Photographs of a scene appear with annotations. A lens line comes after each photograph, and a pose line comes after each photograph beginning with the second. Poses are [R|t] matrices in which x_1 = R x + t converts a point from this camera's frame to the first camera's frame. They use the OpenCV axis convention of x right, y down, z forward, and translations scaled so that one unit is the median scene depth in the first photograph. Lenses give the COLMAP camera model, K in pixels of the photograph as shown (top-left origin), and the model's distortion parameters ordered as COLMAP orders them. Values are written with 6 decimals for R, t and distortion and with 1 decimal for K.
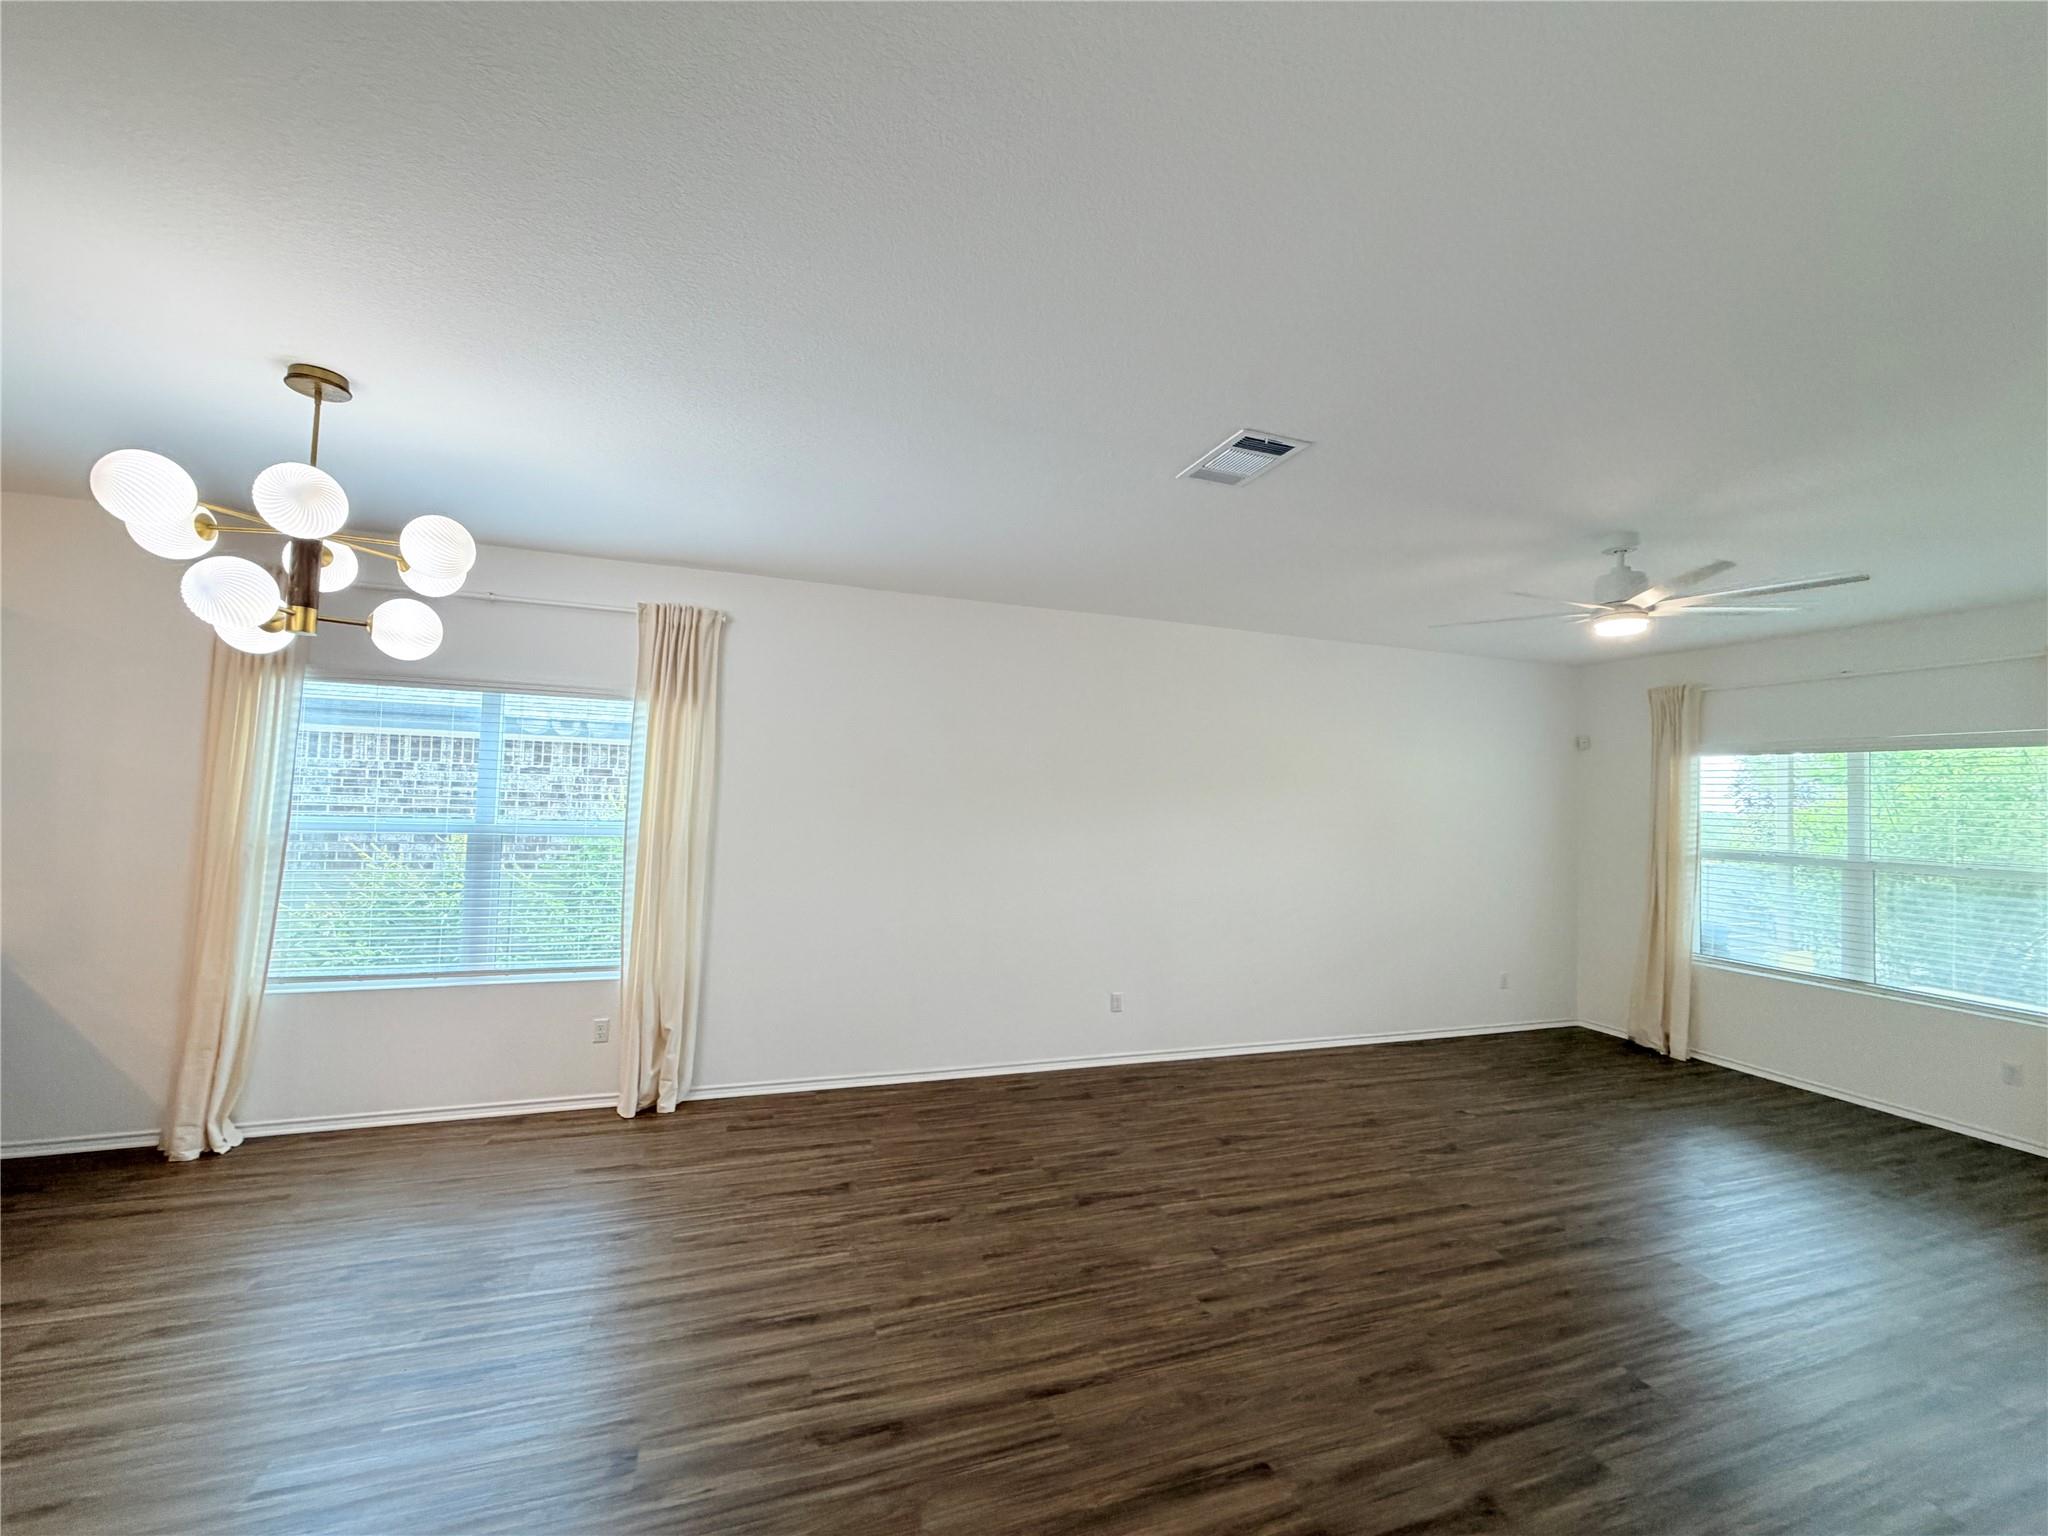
lens RADIAL K [[823.9, 0, 1016.3], [0, 823.9, 773.1], [0, 0, 1]] dist [0.000626, 0.000034]
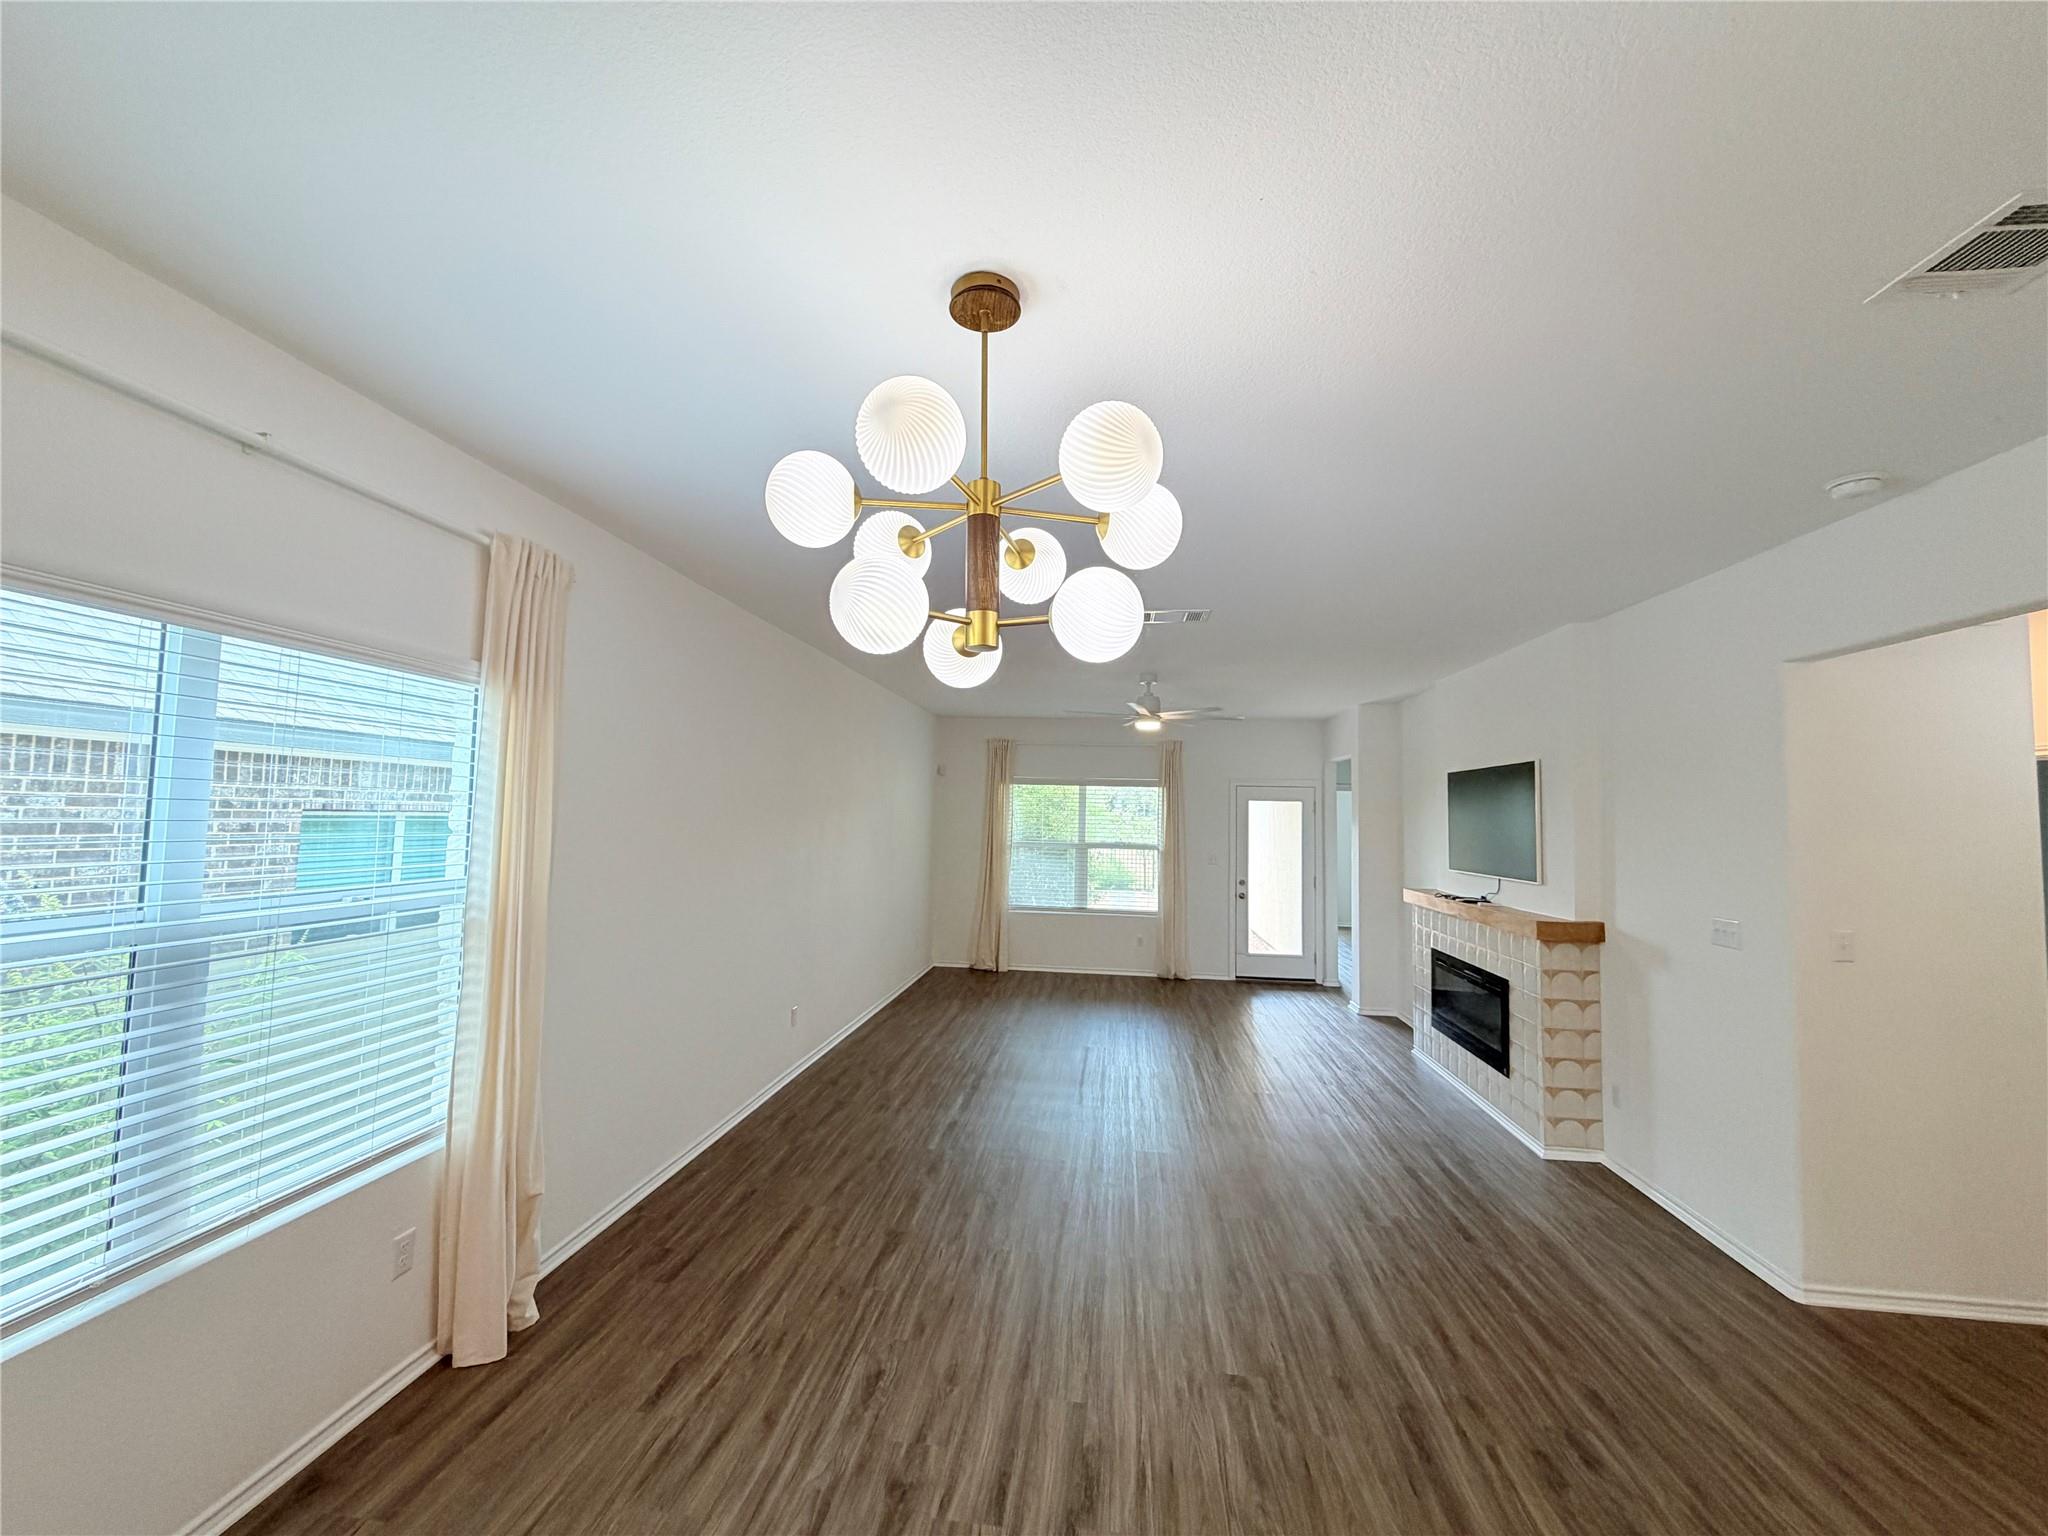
lens RADIAL K [[808.7, 0, 1024.0], [0, 808.7, 768.0], [0, 0, 1]] dist [0.002877, 0.000245]
pose [[0.438330, 0.034227, 0.898162, -0.778117], [-0.032152, 0.999232, -0.022387, -0.024175], [-0.898239, -0.019065, 0.439094, 0.346036]]
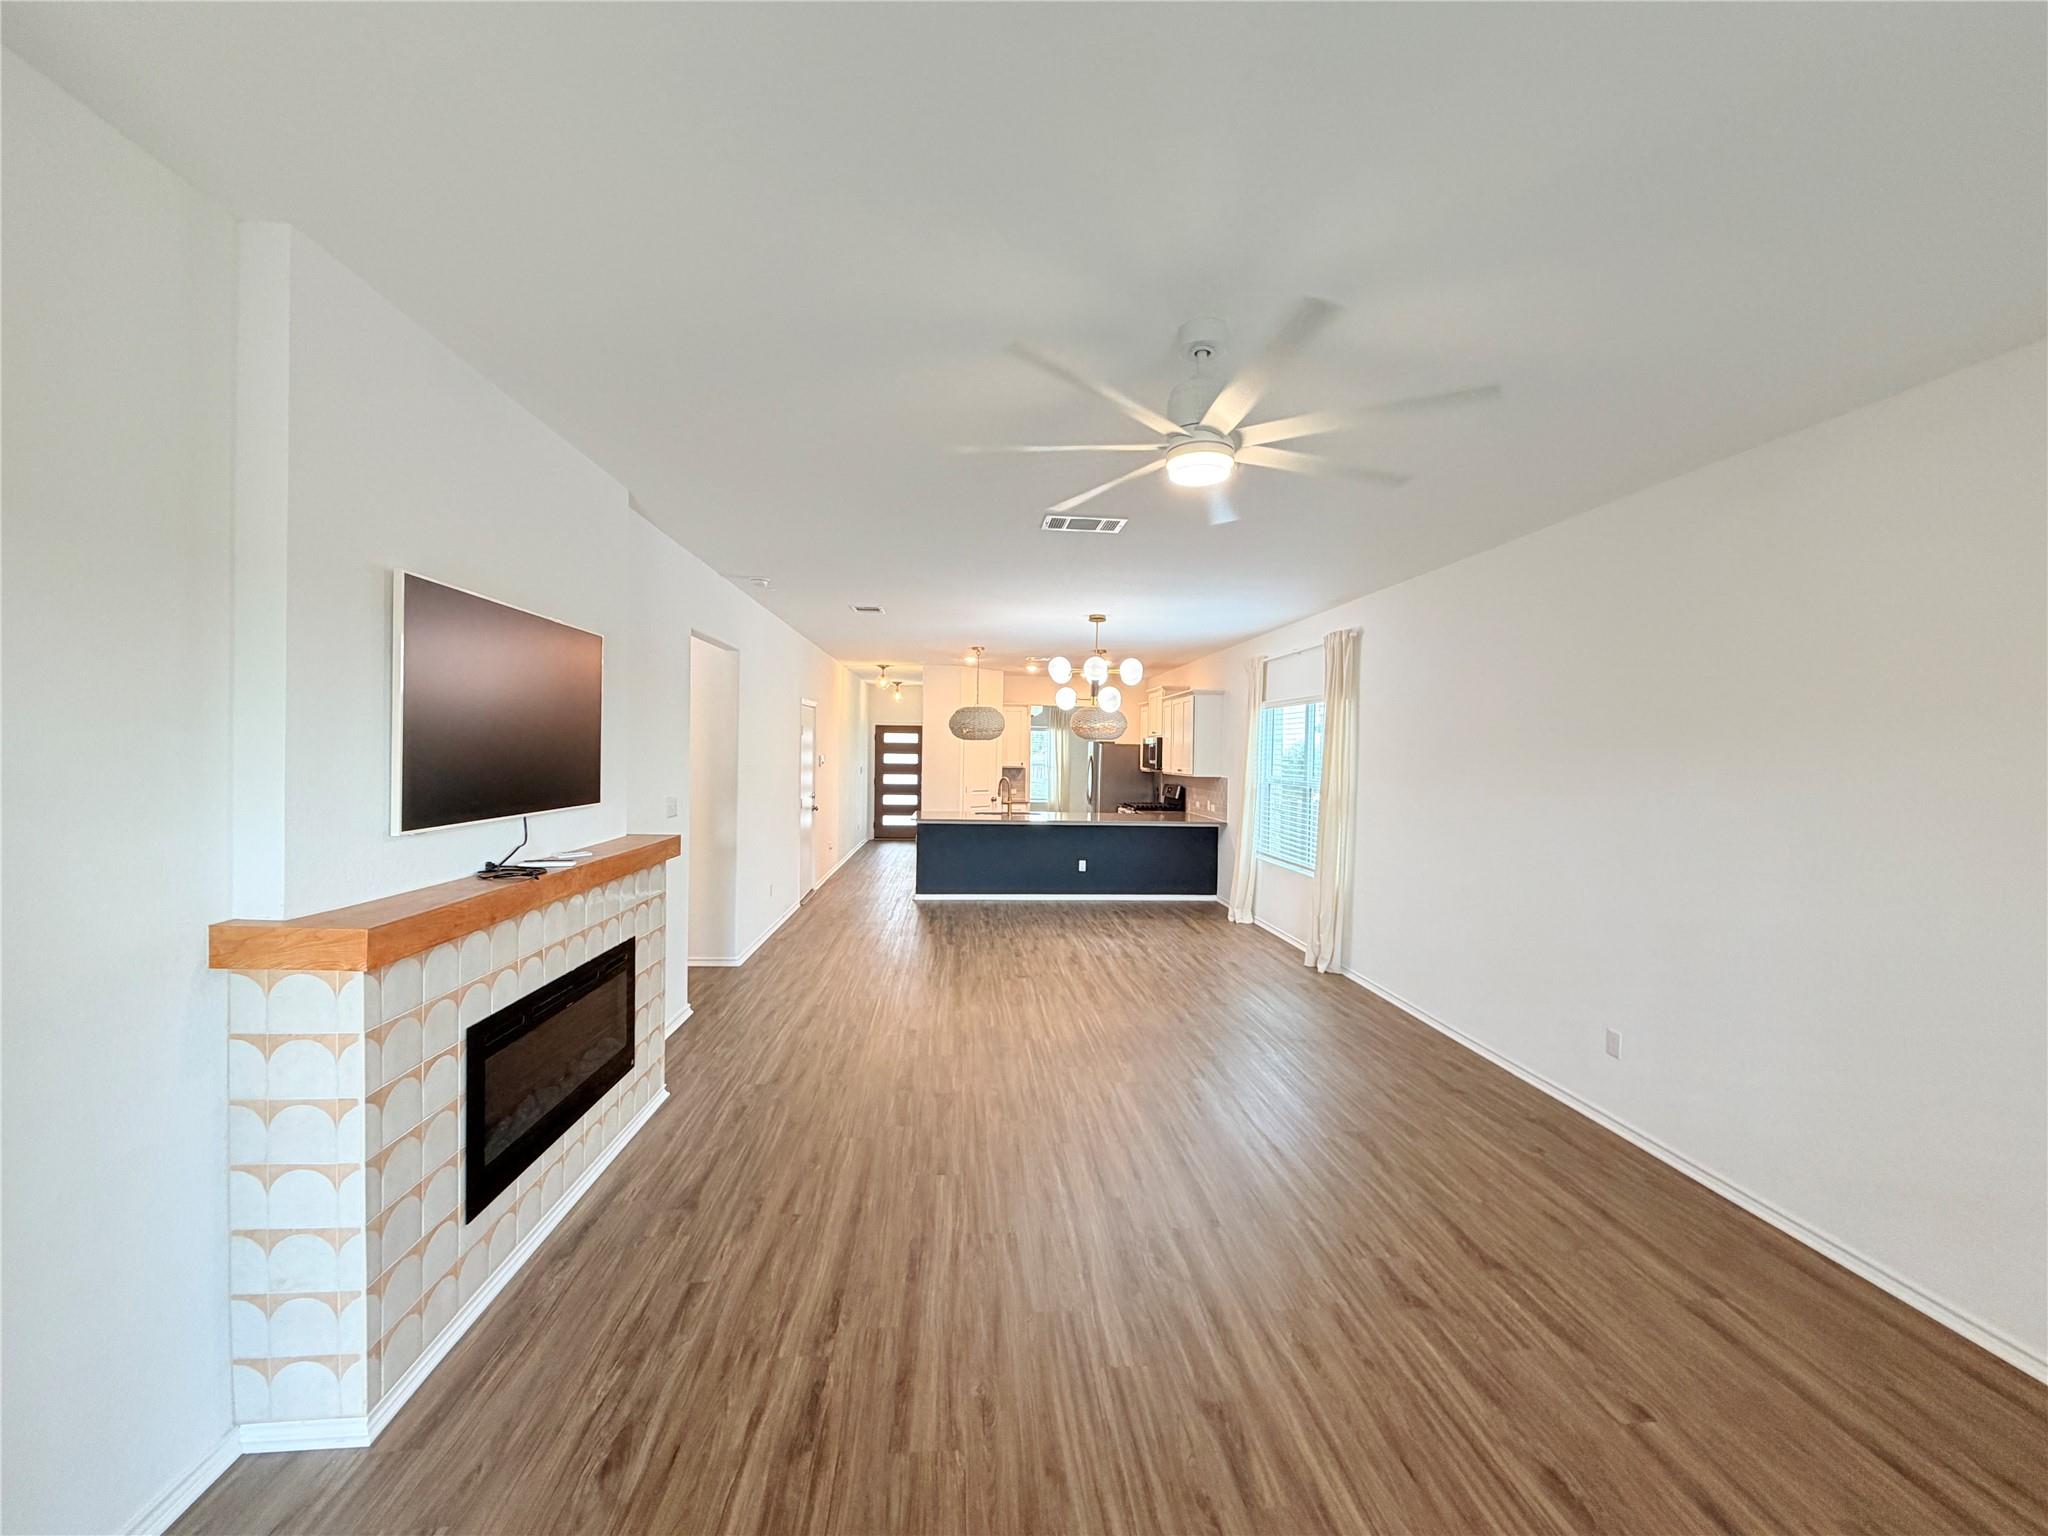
lens RADIAL K [[823.9, 0, 1016.3], [0, 823.9, 773.1], [0, 0, 1]] dist [0.000626, 0.000034]
pose [[-0.262877, -0.012556, -0.964748, 1.091778], [0.001387, 0.999909, -0.013392, 0.061659], [0.964828, -0.004858, -0.262836, 0.793857]]
